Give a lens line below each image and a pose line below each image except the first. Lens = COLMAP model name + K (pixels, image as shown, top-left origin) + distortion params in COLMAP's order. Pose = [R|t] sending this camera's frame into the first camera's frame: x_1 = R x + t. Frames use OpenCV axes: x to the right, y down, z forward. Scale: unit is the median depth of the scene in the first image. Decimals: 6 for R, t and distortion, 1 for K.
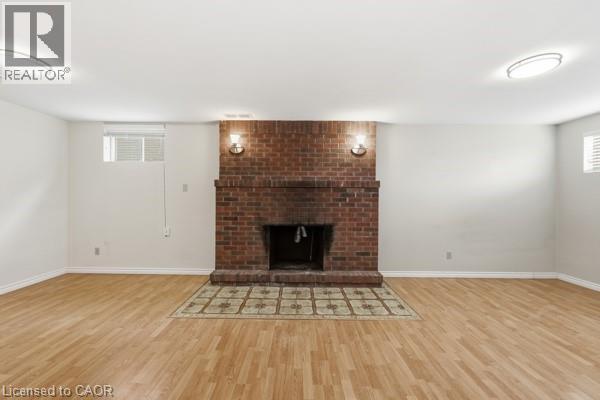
lens RADIAL K [[241.3, 0, 297.4], [0, 241.3, 198.8], [0, 0, 1]] dist [0.000267, -0.000209]
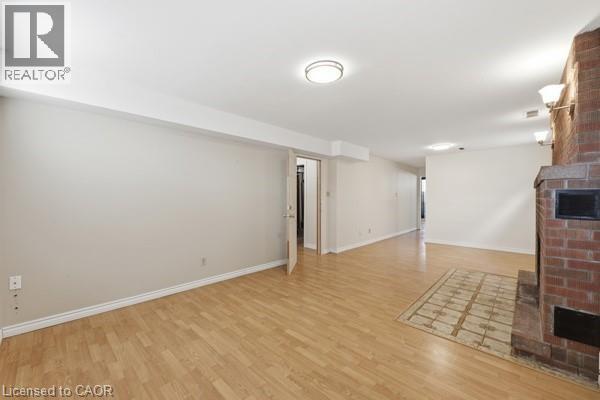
lens RADIAL K [[241.3, 0, 299.5], [0, 241.3, 199.3], [0, 0, 1]] dist [0.000267, -0.000209]
pose [[-0.673725, -0.002157, -0.738979, 1.589947], [-0.009862, 0.999933, 0.006073, -0.000423], [0.738916, 0.011379, -0.673701, 1.428399]]
